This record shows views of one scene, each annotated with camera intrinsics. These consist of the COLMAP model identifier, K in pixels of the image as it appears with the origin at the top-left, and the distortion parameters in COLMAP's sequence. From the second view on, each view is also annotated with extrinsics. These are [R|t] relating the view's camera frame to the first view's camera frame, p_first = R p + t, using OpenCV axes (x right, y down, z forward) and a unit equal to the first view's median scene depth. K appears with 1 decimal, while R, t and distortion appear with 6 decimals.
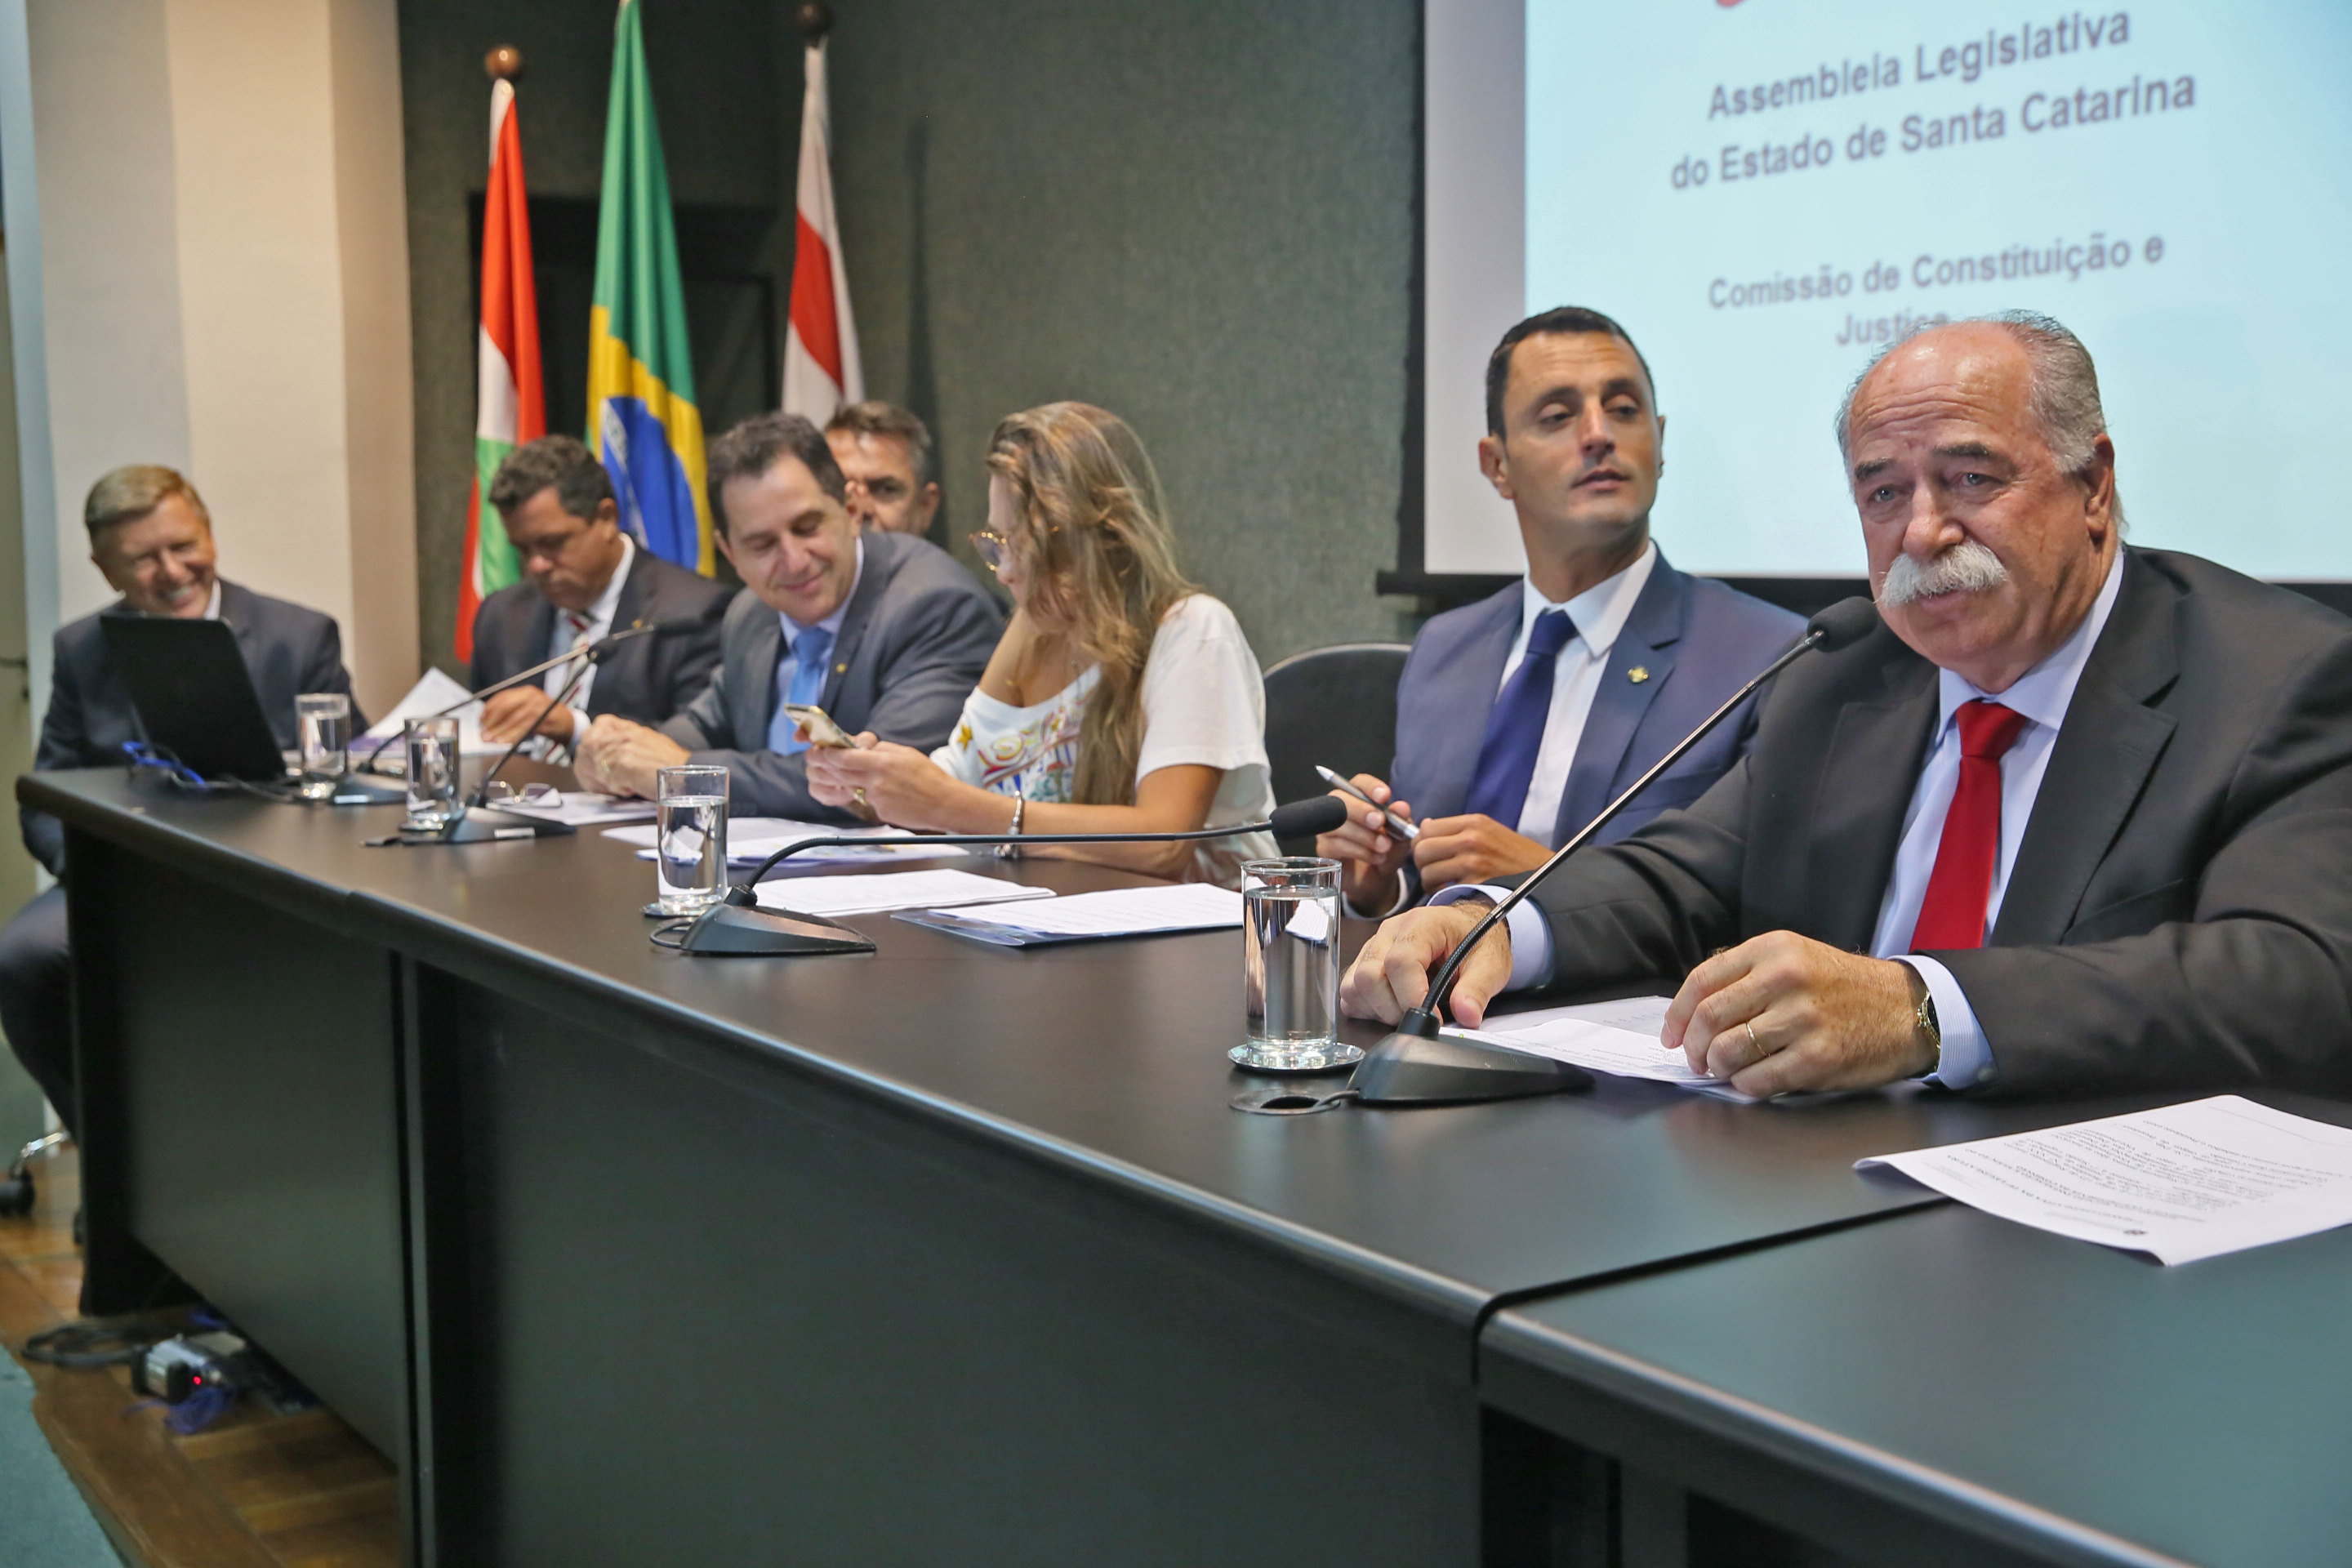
lens RADIAL K [[2634.4, 0, 1163.8], [0, 2634.4, 797.9], [0, 0, 1]] dist [0.013870, 0.000000]
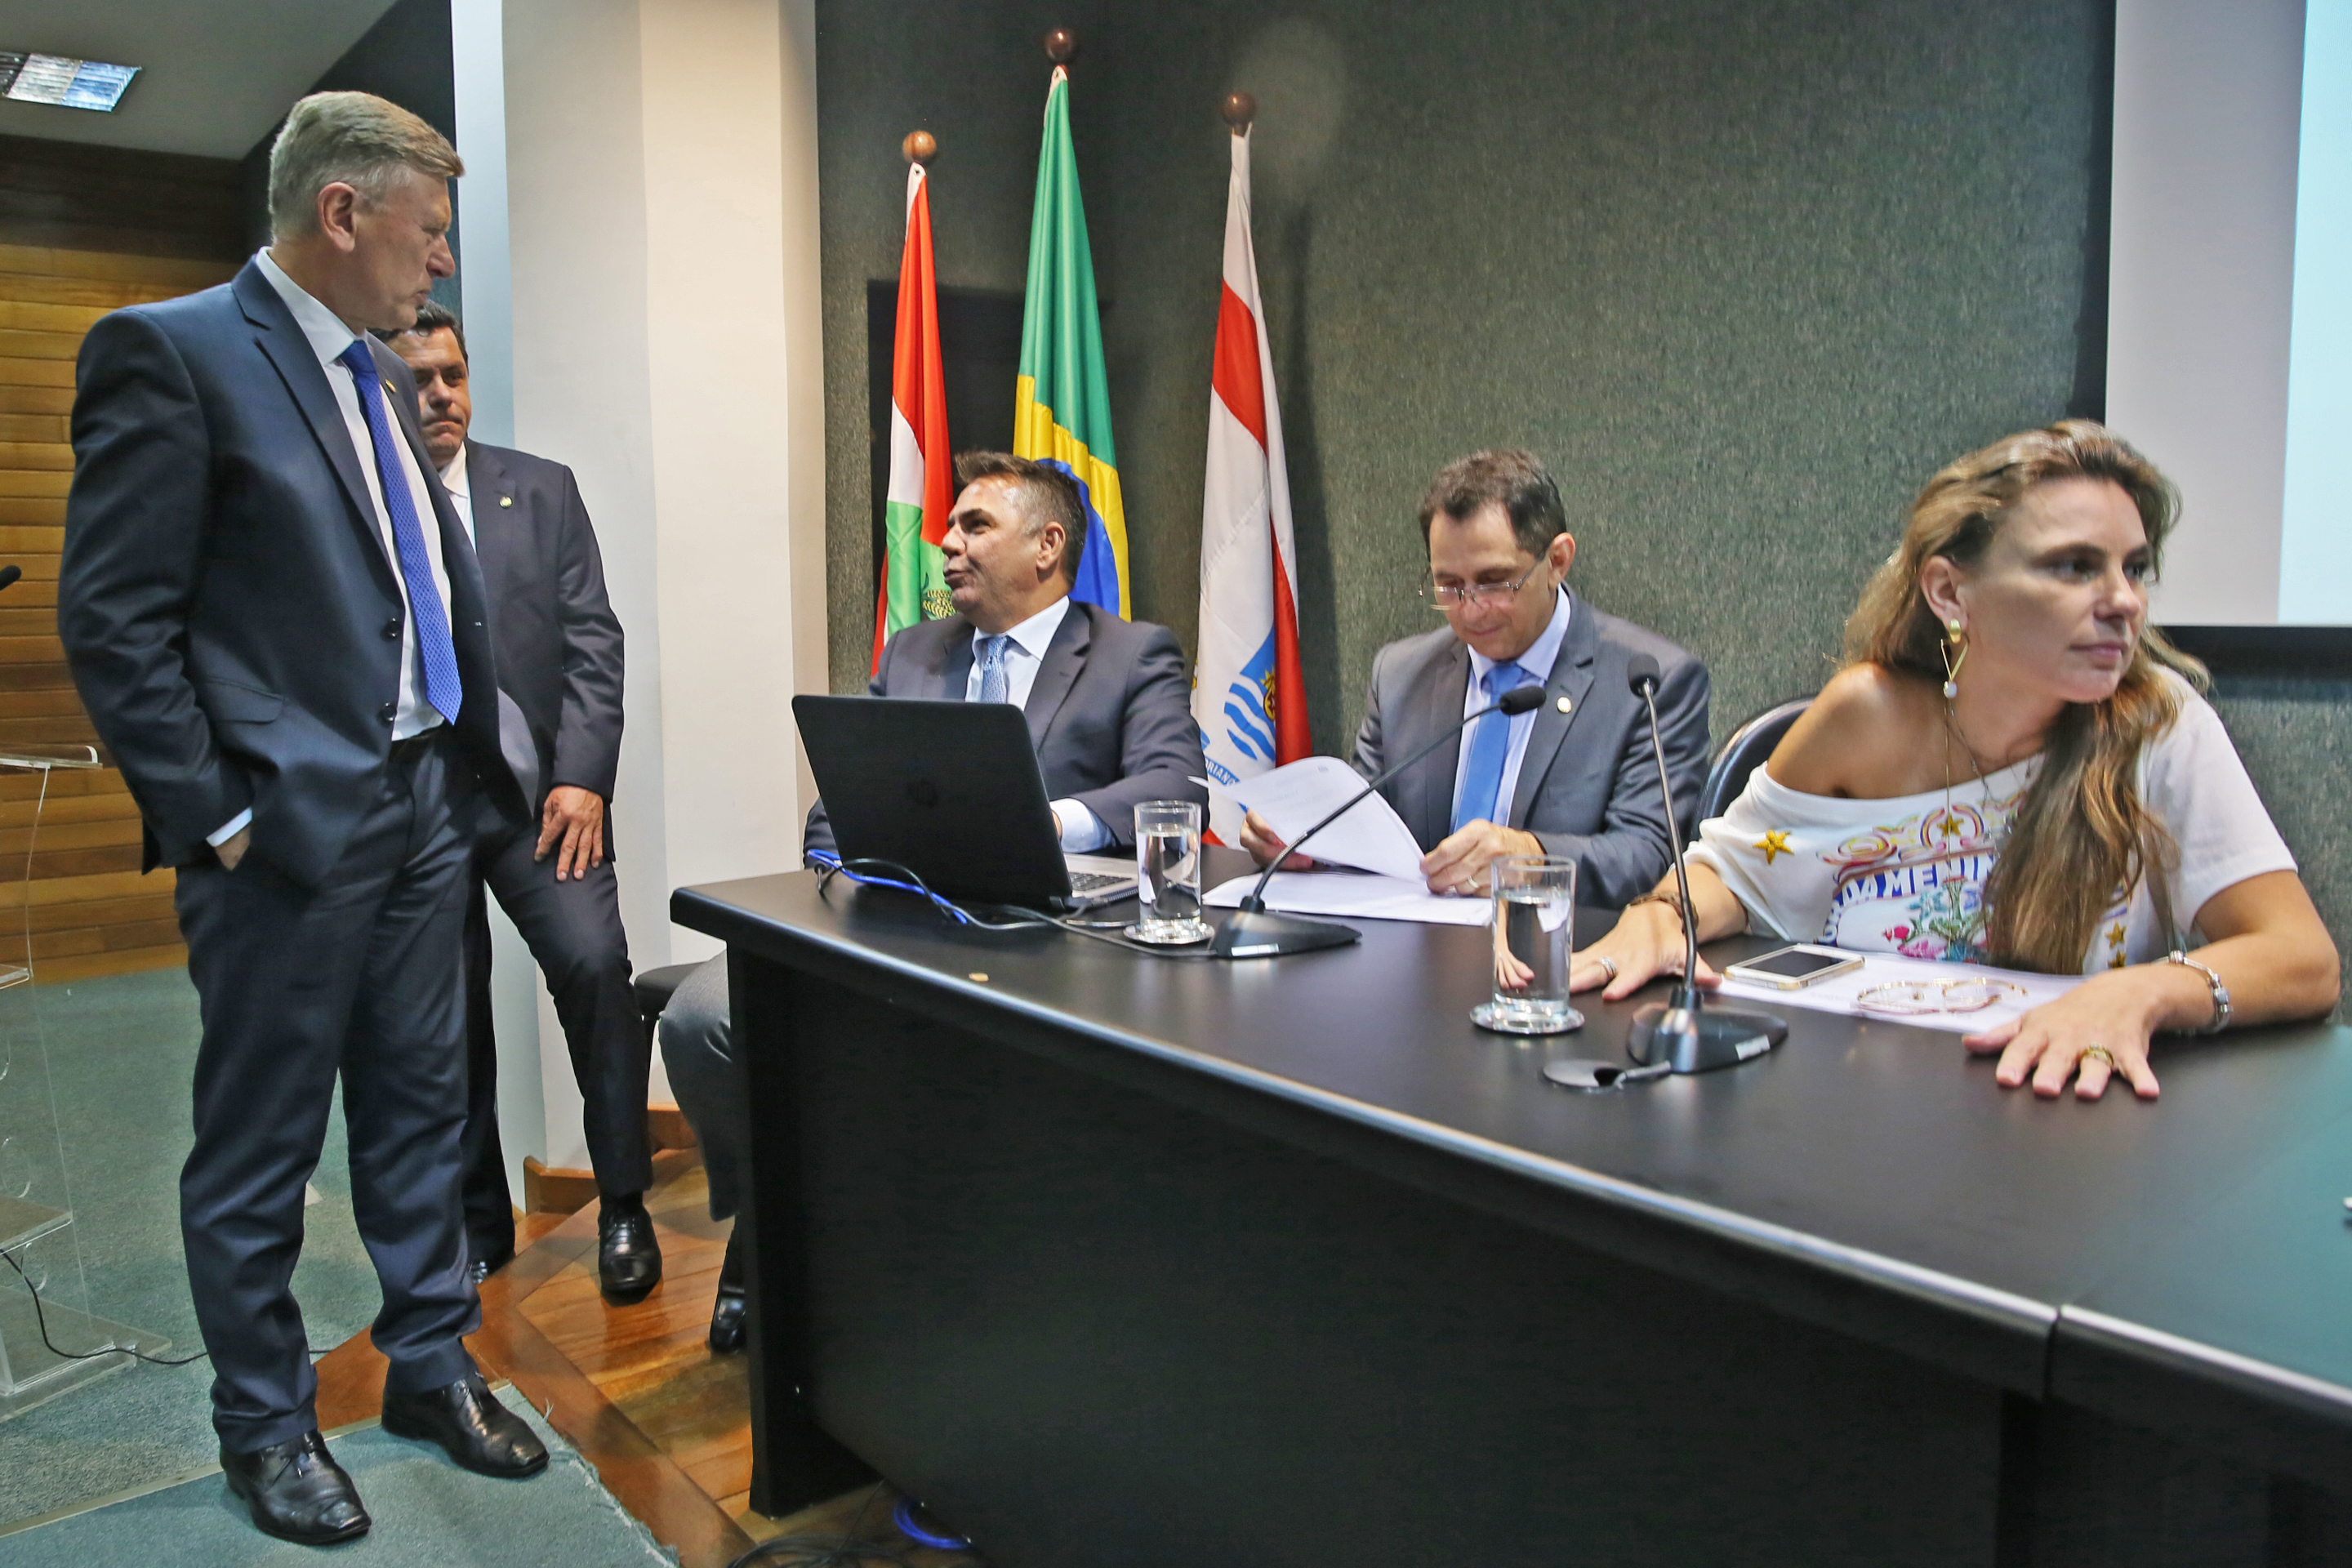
lens RADIAL K [[1607.8, 0, 1189.4], [0, 1607.8, 792.1], [0, 0, 1]] dist [-0.054155, 0.038548]
pose [[0.990853, -0.025596, 0.132493, -0.295958], [0.021997, 0.999350, 0.028558, -0.044191], [-0.133138, -0.025383, 0.990772, 0.433824]]
